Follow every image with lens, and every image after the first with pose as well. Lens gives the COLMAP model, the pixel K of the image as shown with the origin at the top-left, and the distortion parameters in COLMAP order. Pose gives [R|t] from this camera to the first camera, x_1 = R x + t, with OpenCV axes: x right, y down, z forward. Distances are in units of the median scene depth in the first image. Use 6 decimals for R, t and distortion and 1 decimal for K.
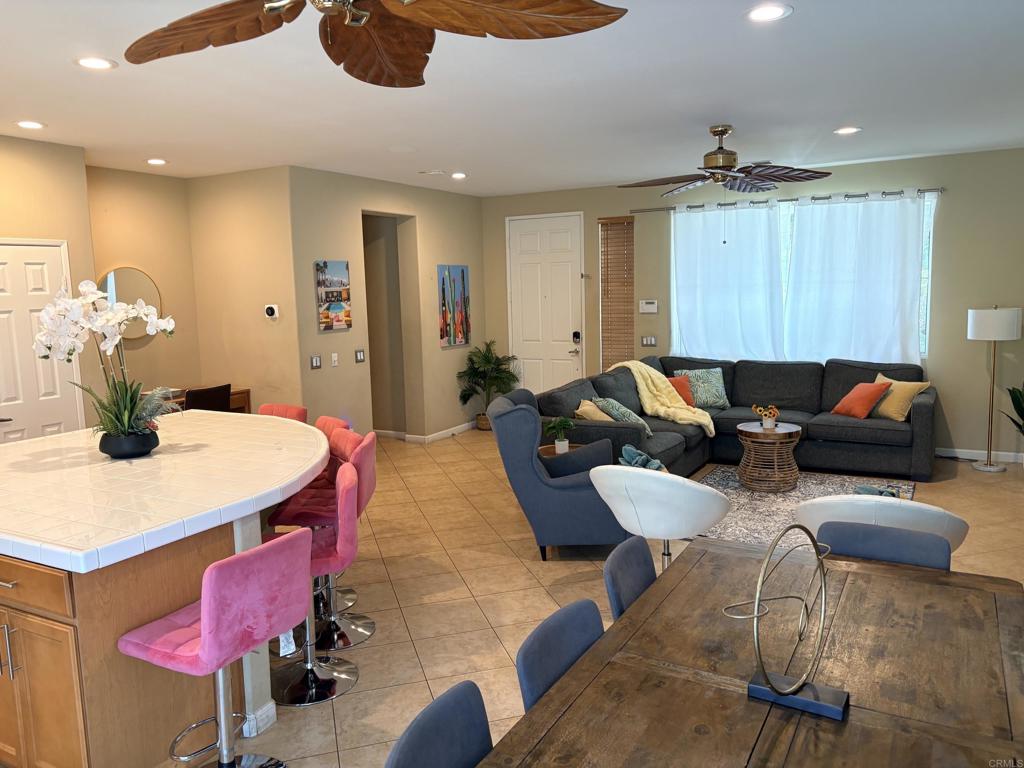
lens RADIAL K [[780.8, 0, 510.5], [0, 780.8, 385.7], [0, 0, 1]] dist [0.030166, -0.005203]
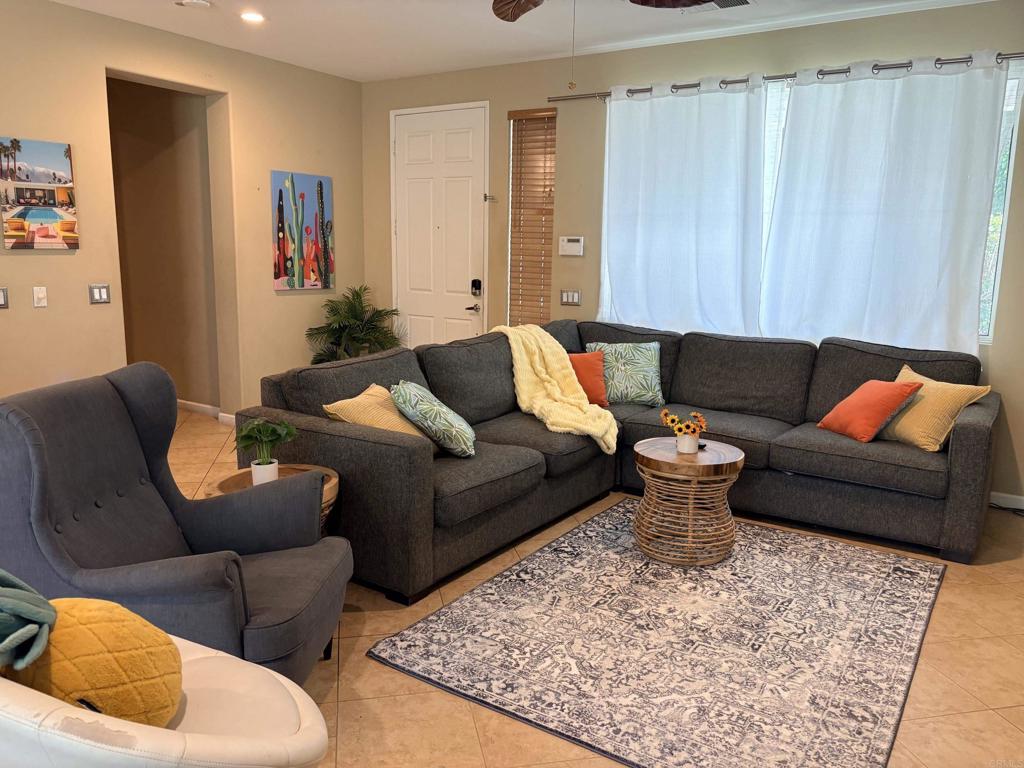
lens RADIAL K [[779.1, 0, 511.8], [0, 779.1, 380.8], [0, 0, 1]] dist [0.109619, -0.115744]
pose [[0.995964, 0.057754, -0.068703, 0.202597], [-0.054424, 0.997296, 0.049384, -0.017199], [0.071370, -0.045445, 0.996414, 0.355068]]
